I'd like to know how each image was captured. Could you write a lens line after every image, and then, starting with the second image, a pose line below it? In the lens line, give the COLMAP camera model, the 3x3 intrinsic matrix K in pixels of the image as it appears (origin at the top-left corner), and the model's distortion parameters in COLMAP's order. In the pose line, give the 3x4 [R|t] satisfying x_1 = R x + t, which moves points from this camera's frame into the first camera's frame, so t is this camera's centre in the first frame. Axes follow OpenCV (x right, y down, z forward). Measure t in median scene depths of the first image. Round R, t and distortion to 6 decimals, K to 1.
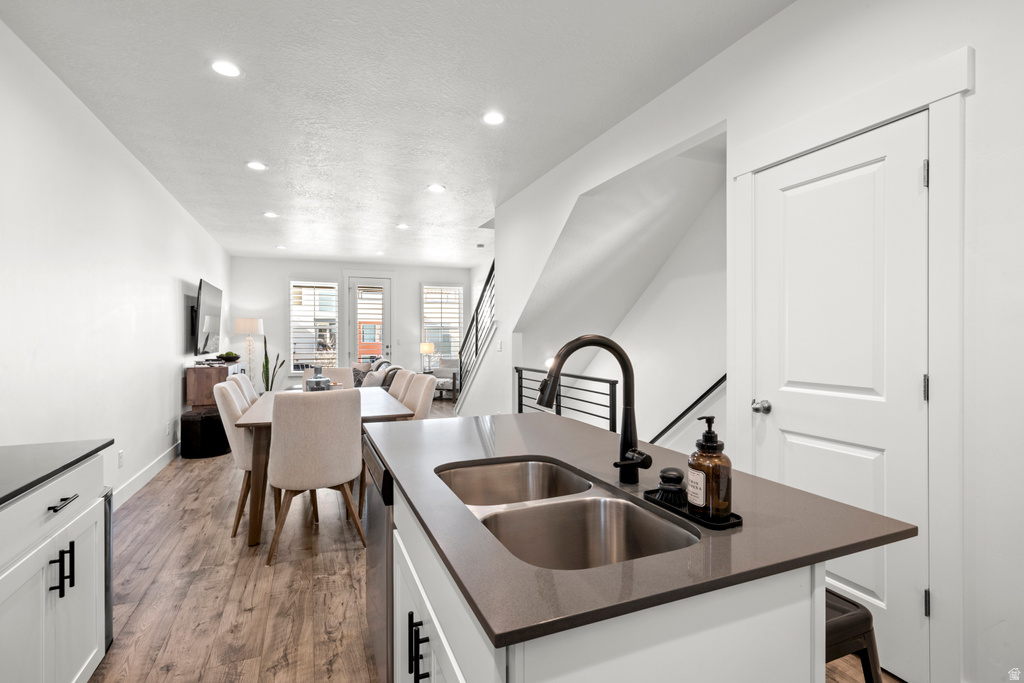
lens RADIAL K [[484.2, 0, 512.4], [0, 484.2, 343.1], [0, 0, 1]] dist [-0.019655, 0.010927]
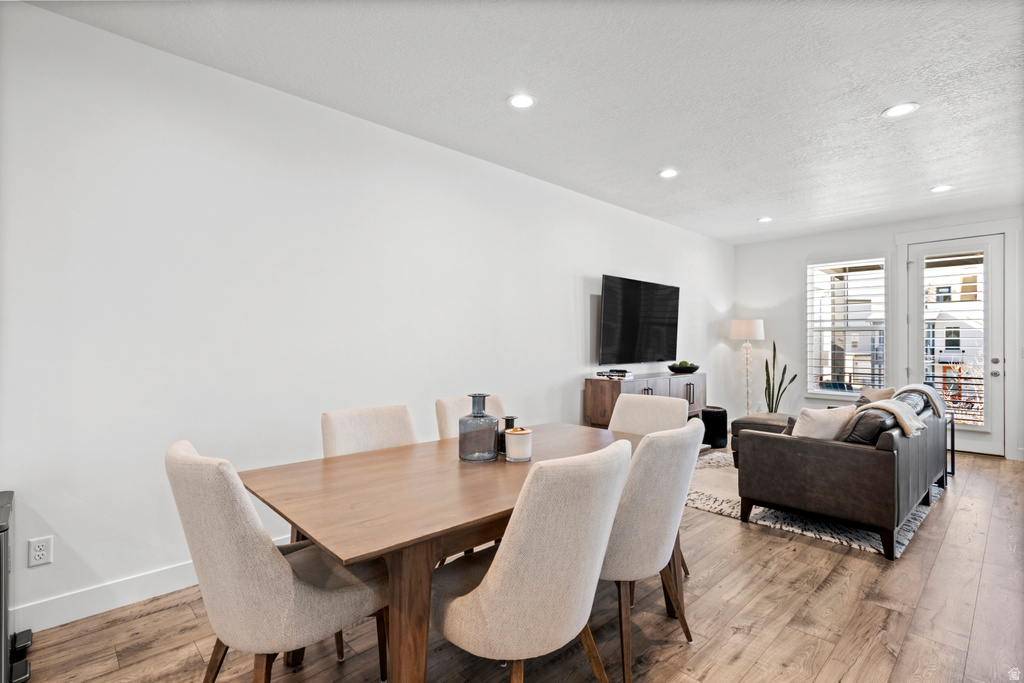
lens RADIAL K [[484.2, 0, 512.4], [0, 484.2, 343.1], [0, 0, 1]] dist [-0.019655, 0.010927]
pose [[0.354371, 0.000364, -0.935105, 0.057716], [-0.010640, 0.999937, -0.003643, -0.005147], [0.935045, 0.011240, 0.354352, 0.341350]]
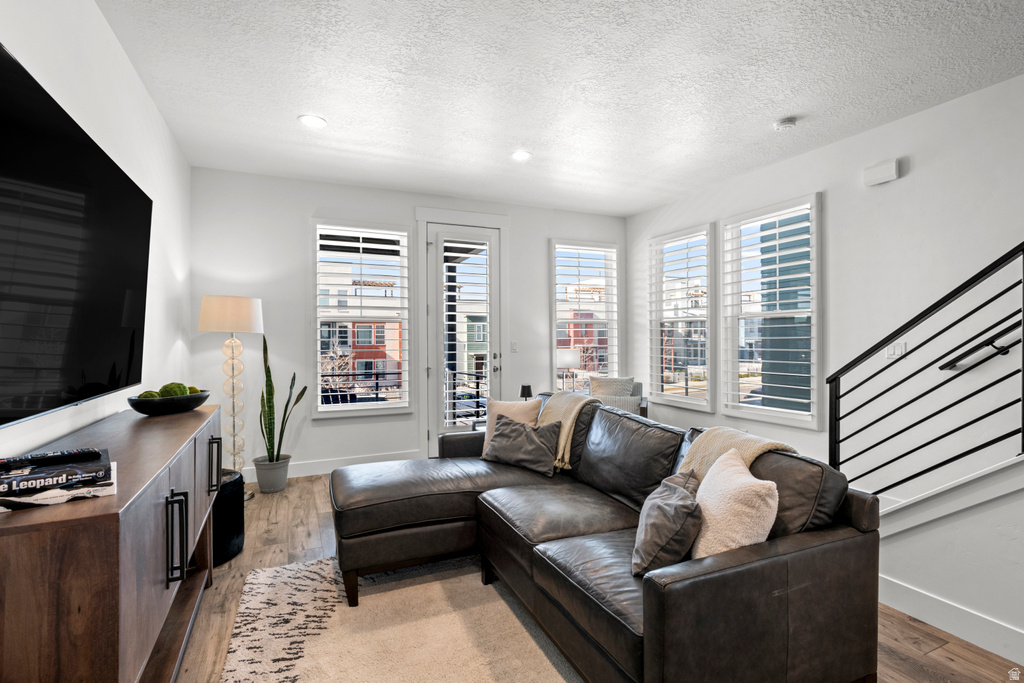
lens RADIAL K [[494.3, 0, 514.2], [0, 494.3, 334.7], [0, 0, 1]] dist [-0.002045, 0.010428]
pose [[0.999626, -0.004884, 0.026908, -0.281346], [0.005394, 0.999807, -0.018912, -0.005998], [-0.026811, 0.019050, 0.999459, 0.507041]]
